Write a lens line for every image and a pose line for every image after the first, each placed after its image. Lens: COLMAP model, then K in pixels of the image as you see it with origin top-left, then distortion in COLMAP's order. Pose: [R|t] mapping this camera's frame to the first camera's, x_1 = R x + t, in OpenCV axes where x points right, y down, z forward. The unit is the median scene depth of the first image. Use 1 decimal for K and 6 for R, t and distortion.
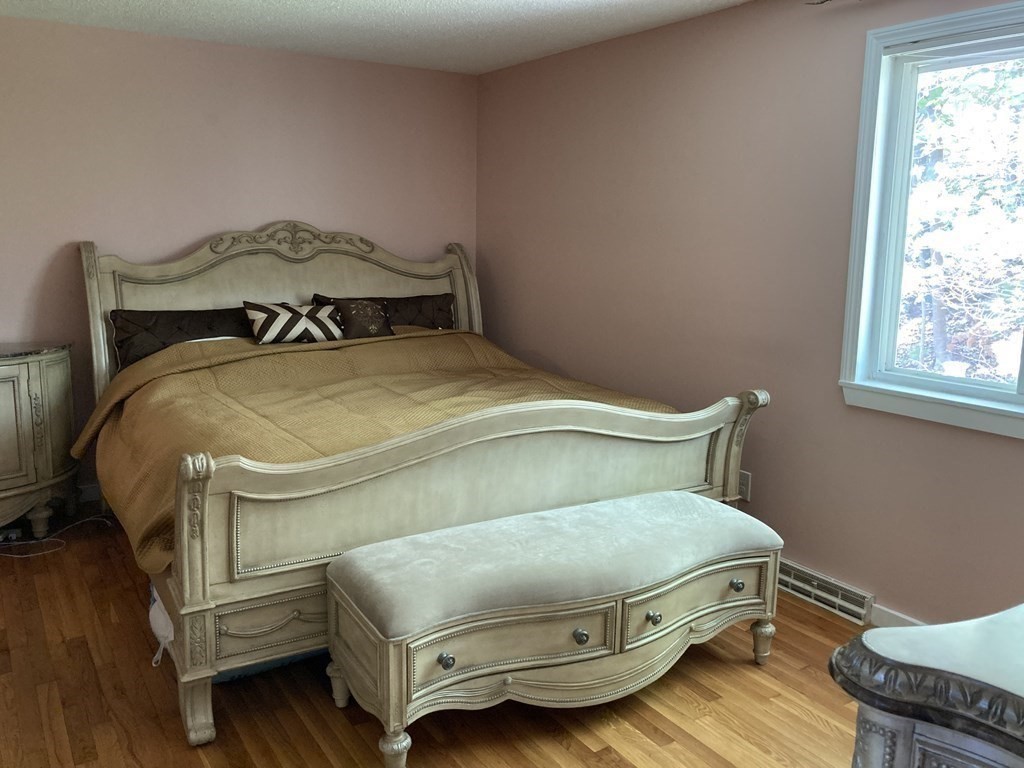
lens RADIAL K [[837.9, 0, 514.5], [0, 837.9, 373.4], [0, 0, 1]] dist [0.047726, -0.051849]
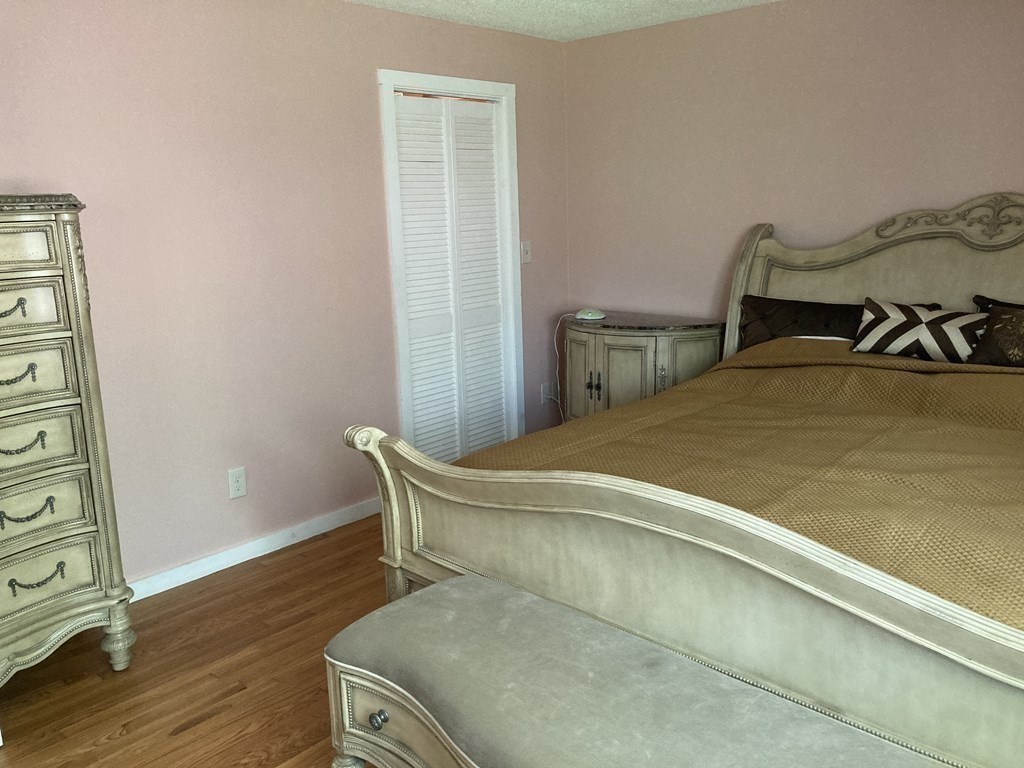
lens RADIAL K [[837.9, 0, 514.5], [0, 837.9, 373.4], [0, 0, 1]] dist [0.047726, -0.051849]
pose [[0.264405, 0.170185, -0.949277, 0.382729], [-0.132388, 0.981394, 0.139068, -0.082177], [0.955282, 0.088903, 0.282016, 0.447817]]
